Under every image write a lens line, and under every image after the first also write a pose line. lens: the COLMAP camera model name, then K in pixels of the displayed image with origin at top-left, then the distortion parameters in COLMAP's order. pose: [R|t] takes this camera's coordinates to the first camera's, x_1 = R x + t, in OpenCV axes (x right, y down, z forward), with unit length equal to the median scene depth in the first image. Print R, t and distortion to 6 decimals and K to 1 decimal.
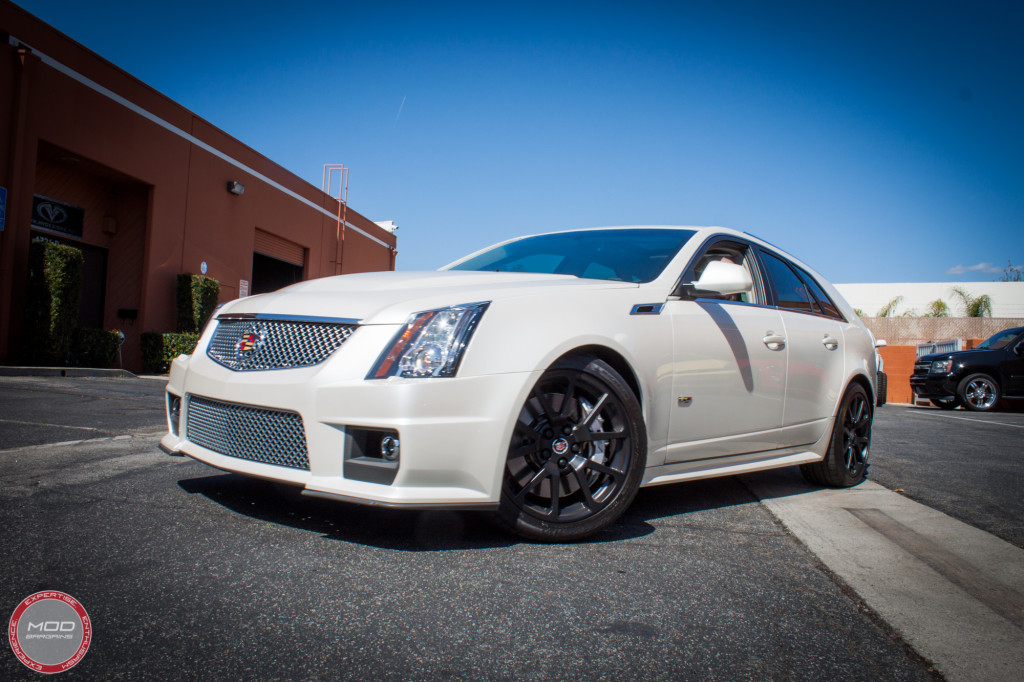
lens RADIAL K [[845.5, 0, 531.2], [0, 845.5, 338.7], [0, 0, 1]] dist [-0.165324, 0.111074]
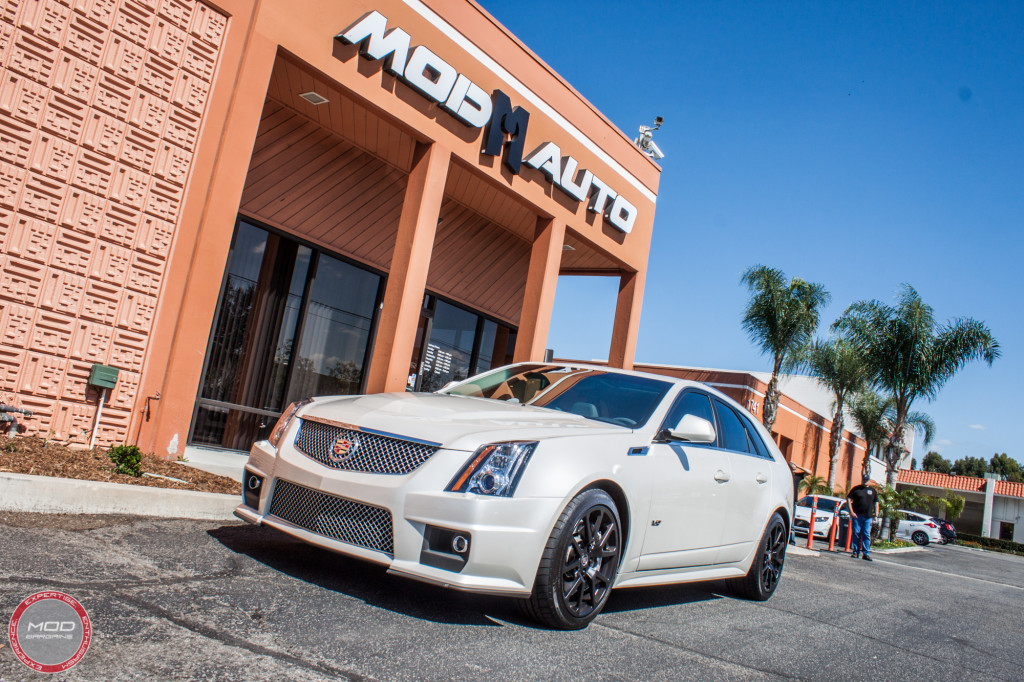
lens RADIAL K [[845.5, 0, 531.2], [0, 845.5, 338.7], [0, 0, 1]] dist [-0.165324, 0.111074]
pose [[0.987181, 0.129479, 0.093319, -0.209676], [-0.120594, 0.988118, -0.095288, -0.077800], [-0.104548, 0.082813, 0.991066, -0.345558]]
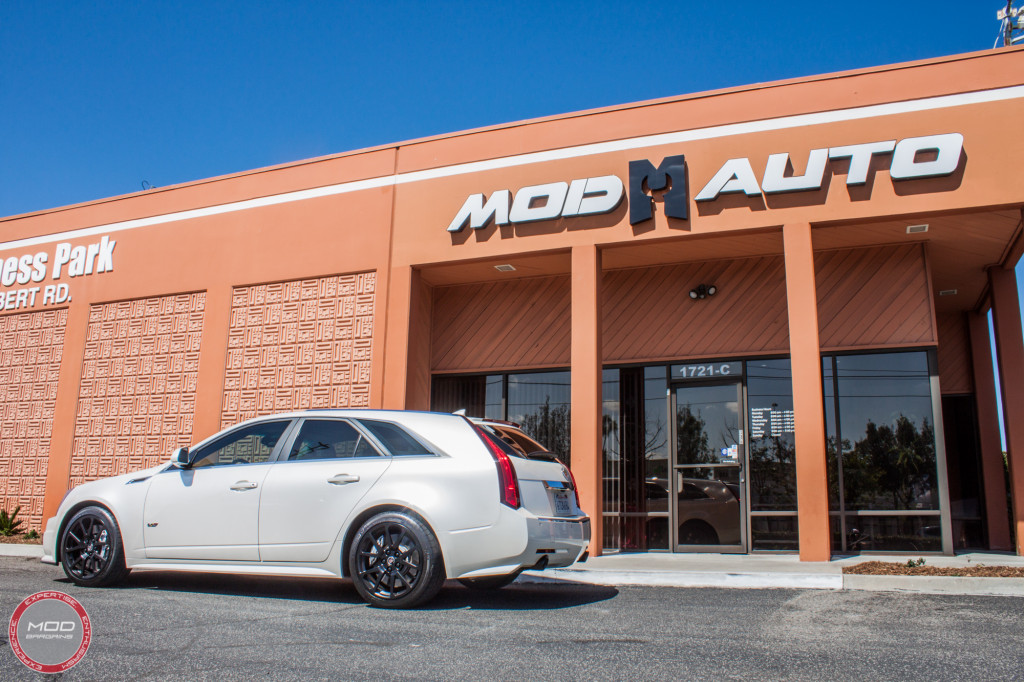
lens RADIAL K [[845.5, 0, 531.2], [0, 845.5, 338.7], [0, 0, 1]] dist [-0.165324, 0.111074]
pose [[0.329765, -0.257287, -0.908327, 2.962935], [0.049221, 0.965524, -0.255619, 0.239169], [0.942779, 0.039586, 0.331060, 1.560104]]
